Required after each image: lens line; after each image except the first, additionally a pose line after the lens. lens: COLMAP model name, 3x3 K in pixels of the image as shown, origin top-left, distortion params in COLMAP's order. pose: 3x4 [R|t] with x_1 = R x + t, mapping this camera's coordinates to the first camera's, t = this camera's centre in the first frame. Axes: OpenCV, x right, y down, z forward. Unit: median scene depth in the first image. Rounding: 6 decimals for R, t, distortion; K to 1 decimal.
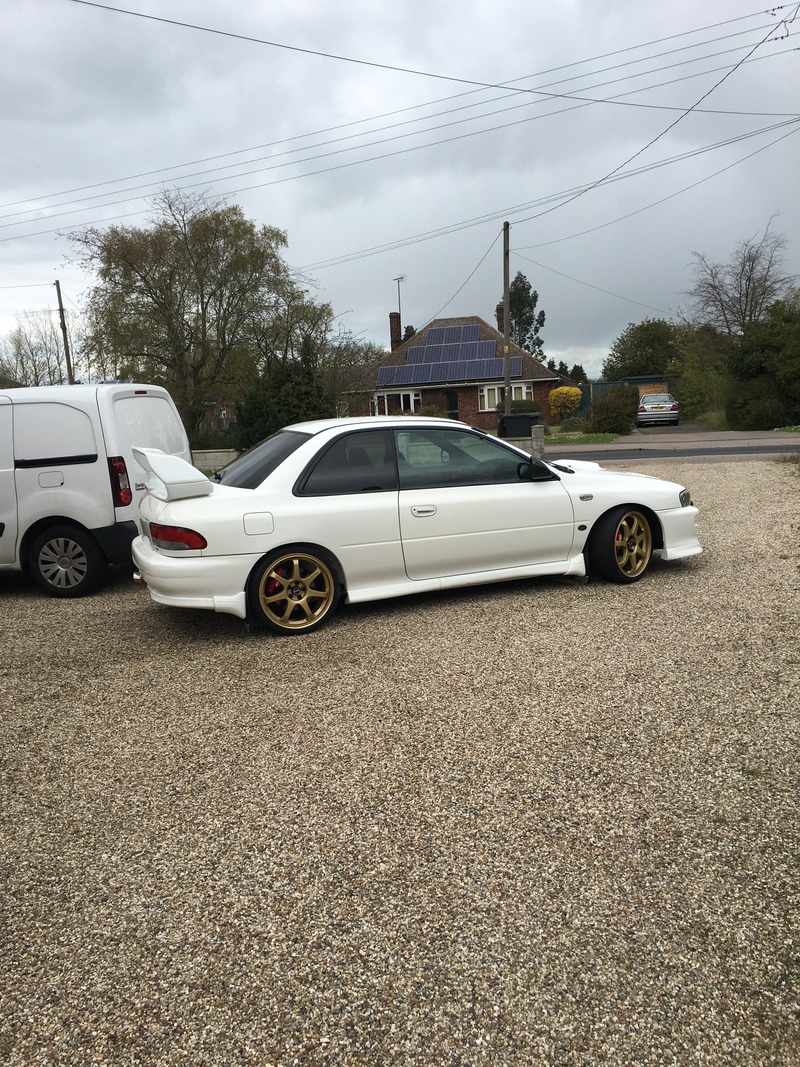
lens RADIAL K [[907.8, 0, 406.8], [0, 907.8, 536.1], [0, 0, 1]] dist [0.070712, -0.093947]
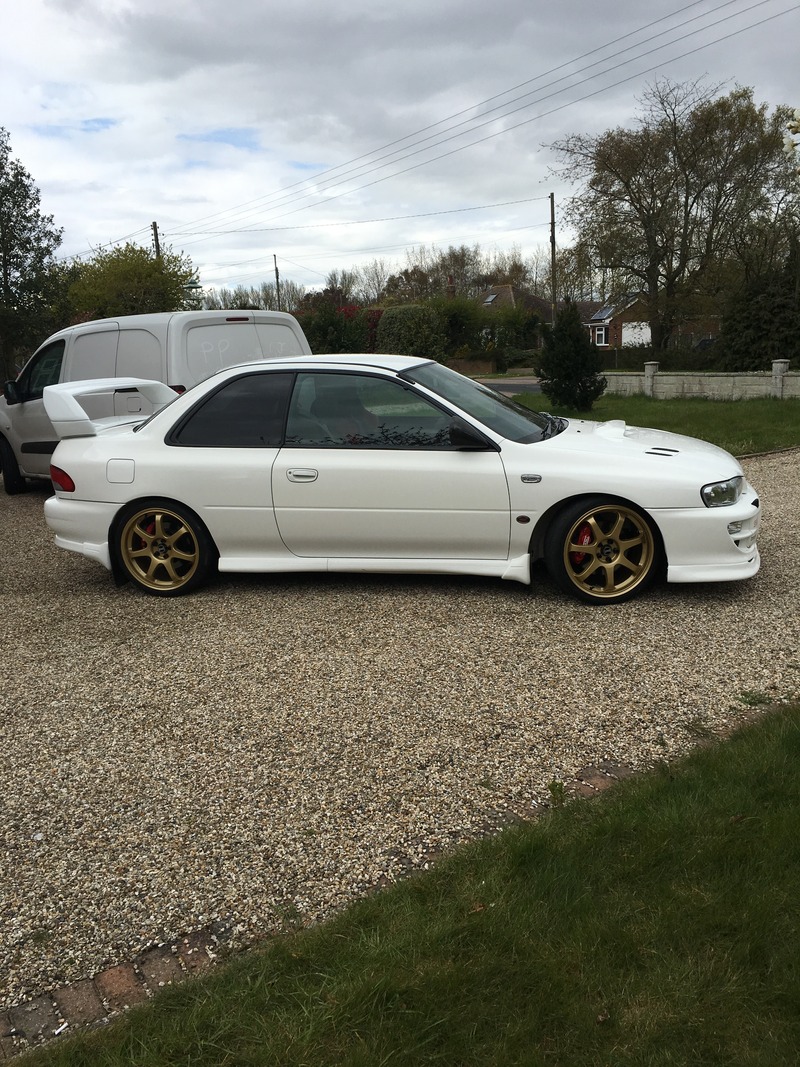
lens RADIAL K [[907.8, 0, 400.0], [0, 907.8, 530.2], [0, 0, 1]] dist [0.070712, -0.093947]
pose [[0.819011, 0.139165, -0.556645, 0.518010], [-0.089501, 0.989251, 0.115634, -0.075968], [0.566754, -0.044886, 0.822663, 0.345285]]
